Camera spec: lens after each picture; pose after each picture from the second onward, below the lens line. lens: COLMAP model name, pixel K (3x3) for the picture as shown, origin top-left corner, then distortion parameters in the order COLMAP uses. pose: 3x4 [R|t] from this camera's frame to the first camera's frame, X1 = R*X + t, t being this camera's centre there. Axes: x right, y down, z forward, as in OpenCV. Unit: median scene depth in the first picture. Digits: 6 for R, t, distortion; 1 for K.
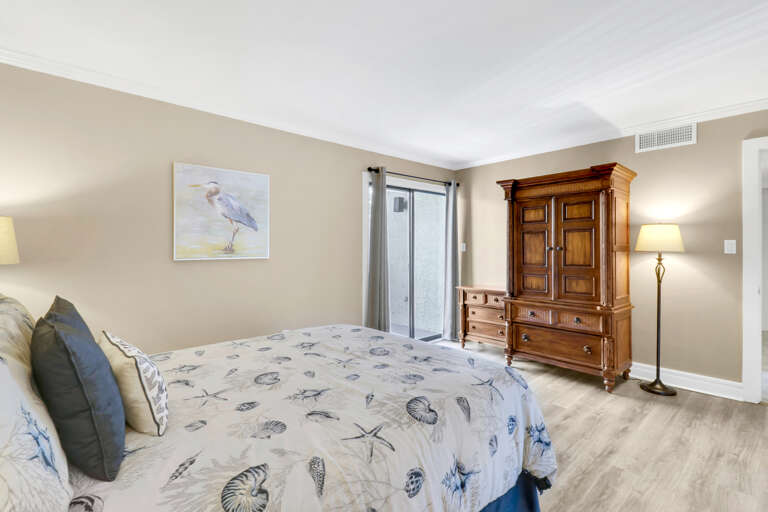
lens RADIAL K [[351.6, 0, 386.2], [0, 351.6, 254.8], [0, 0, 1]] dist [0.025556, -0.014631]
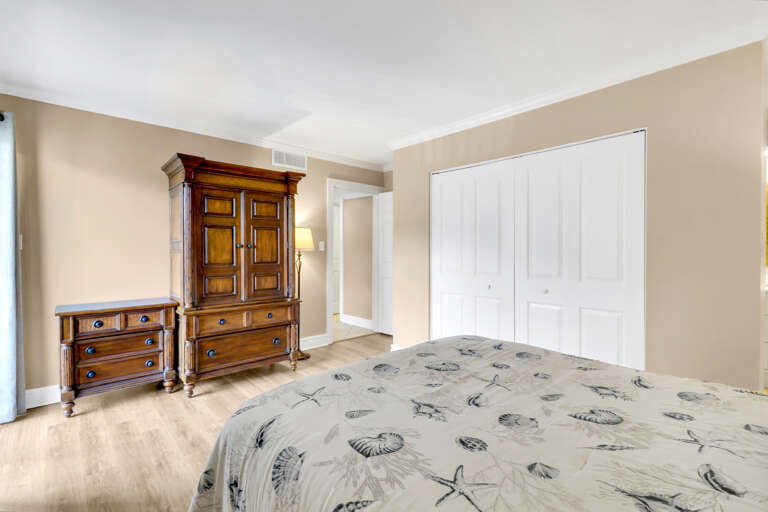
lens RADIAL K [[351.6, 0, 386.2], [0, 351.6, 254.8], [0, 0, 1]] dist [0.025556, -0.014631]
pose [[0.007651, -0.013123, 0.999885, -0.469253], [0.014593, 0.999809, 0.013010, -0.000764], [-0.999864, 0.014492, 0.007841, 0.628199]]
